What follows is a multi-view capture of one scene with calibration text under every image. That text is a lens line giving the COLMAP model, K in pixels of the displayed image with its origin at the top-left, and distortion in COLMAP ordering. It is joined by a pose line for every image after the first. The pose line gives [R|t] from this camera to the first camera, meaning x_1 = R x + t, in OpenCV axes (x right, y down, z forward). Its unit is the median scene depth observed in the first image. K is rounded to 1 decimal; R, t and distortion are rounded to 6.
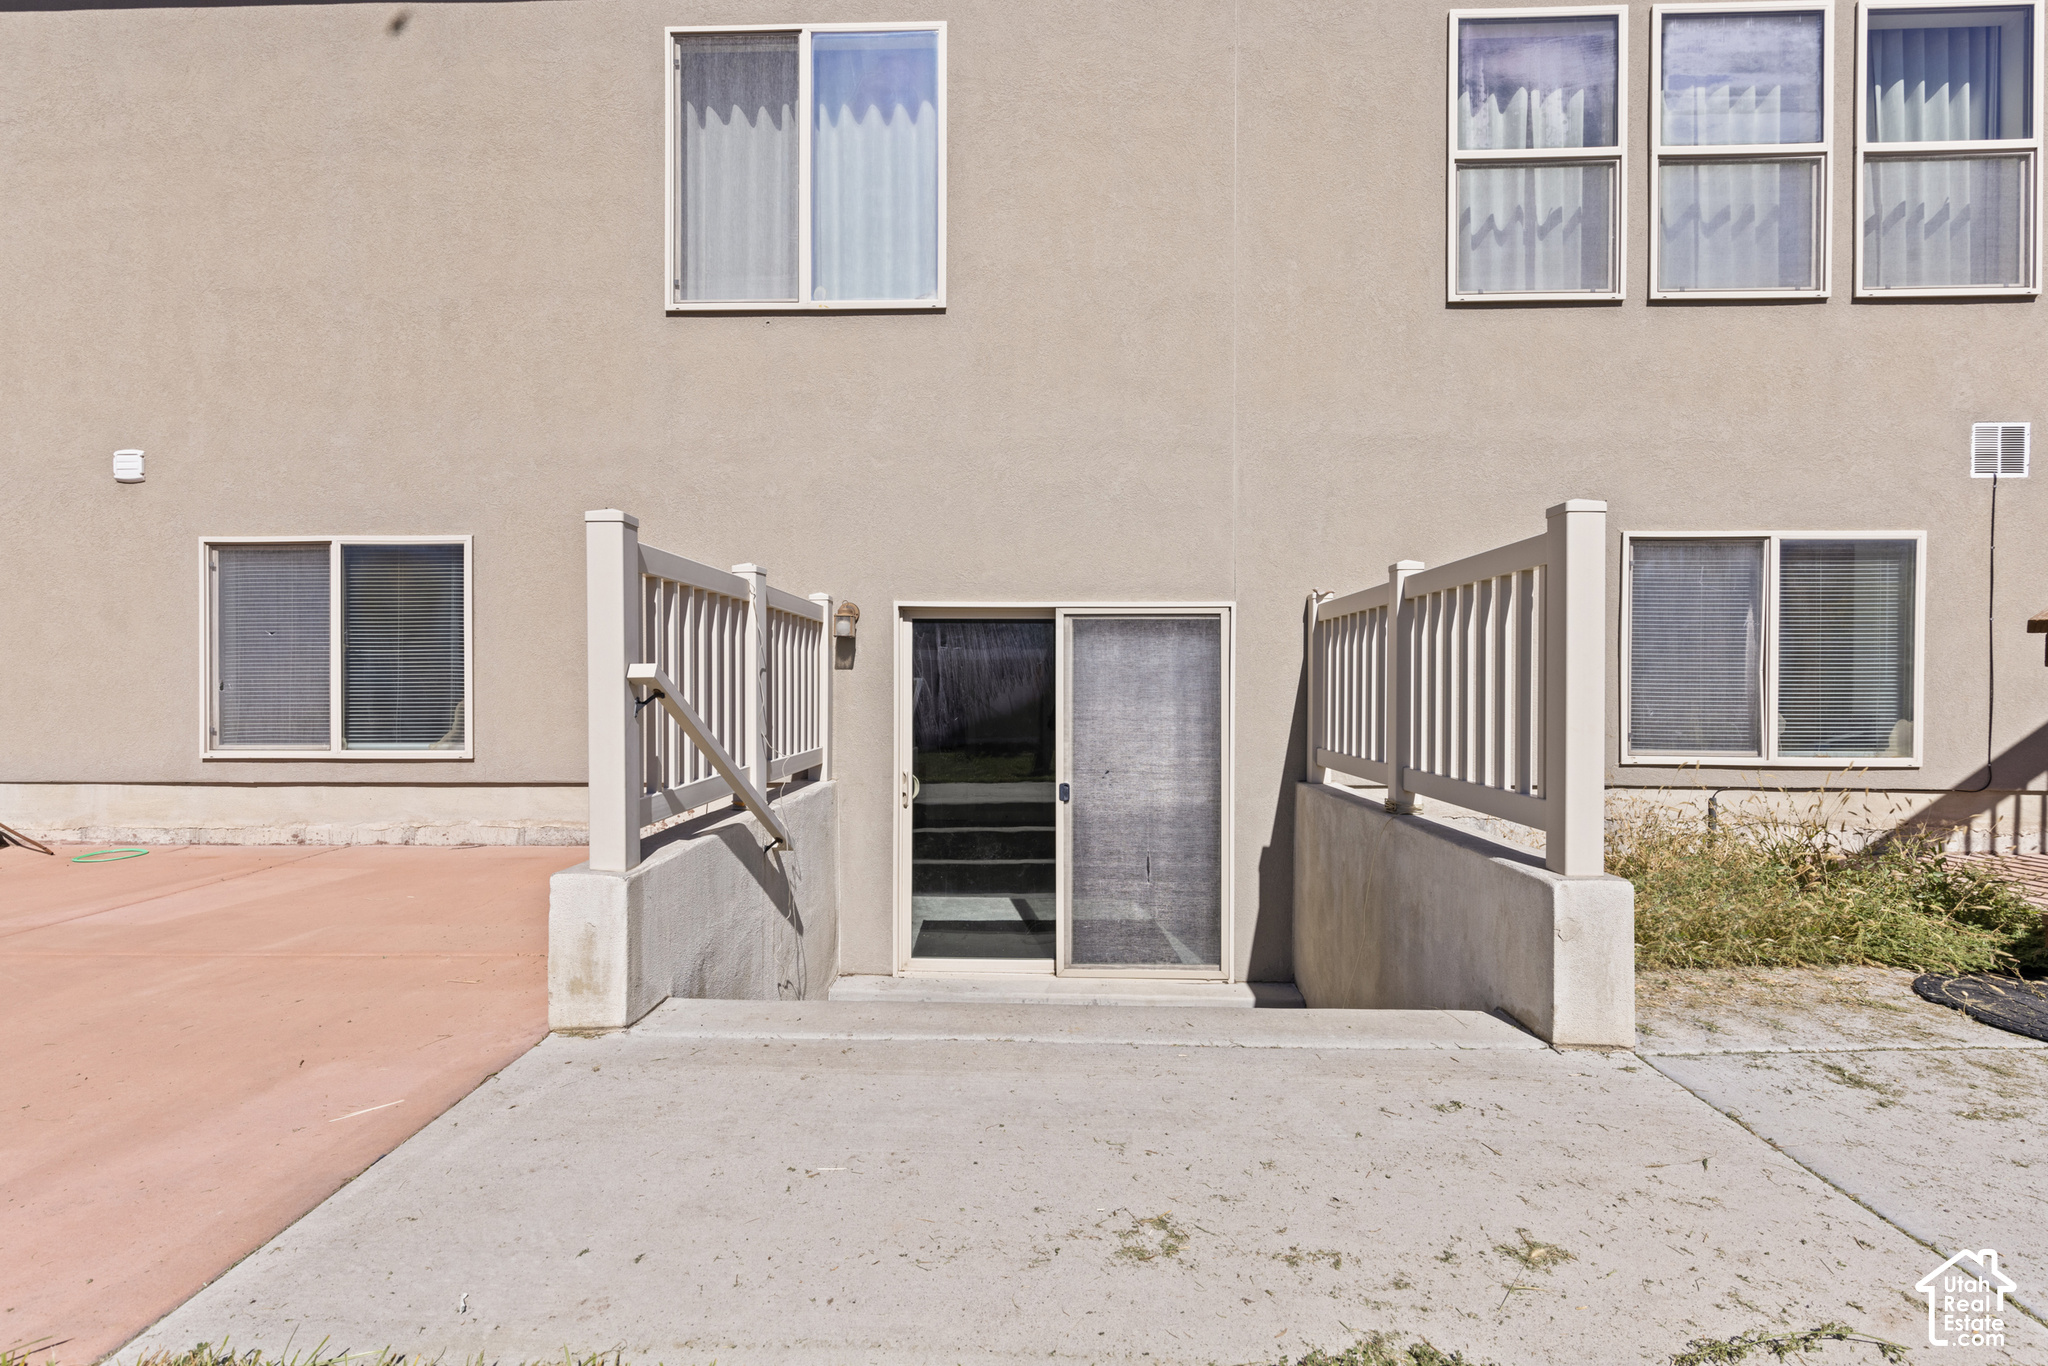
lens RADIAL K [[911.2, 0, 1023.3], [0, 911.2, 689.1], [0, 0, 1]] dist [0.000426, 0.000523]
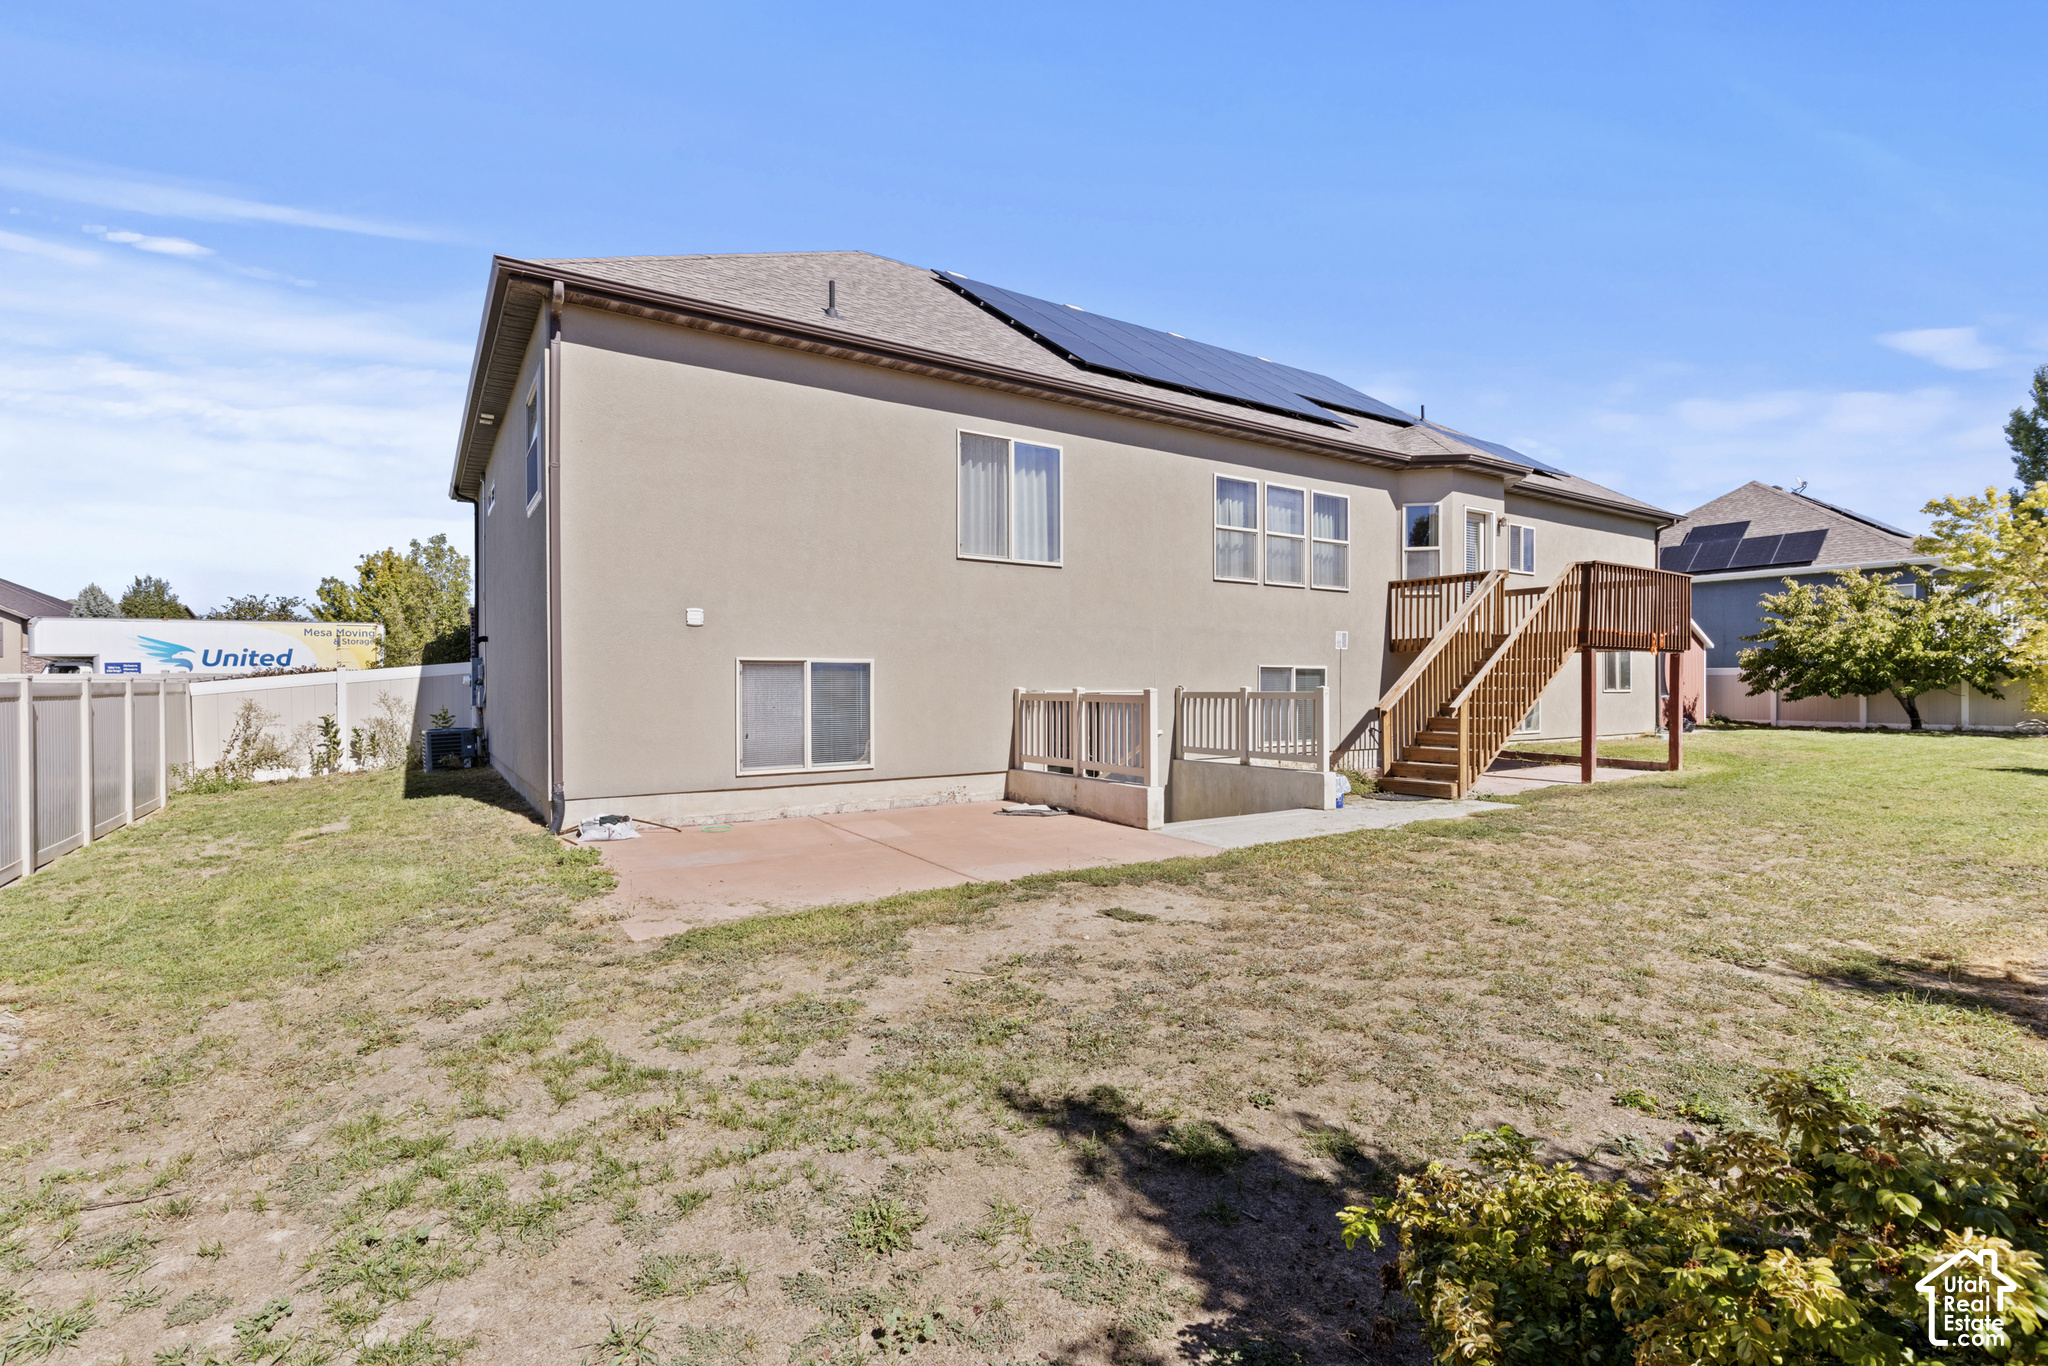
lens RADIAL K [[911.2, 0, 1023.3], [0, 911.2, 682.1], [0, 0, 1]] dist [0.000426, 0.000523]
pose [[0.819467, -0.002088, 0.573122, -1.496139], [0.003687, 0.999992, -0.001628, -0.111471], [-0.573114, 0.003447, 0.819468, -0.866111]]
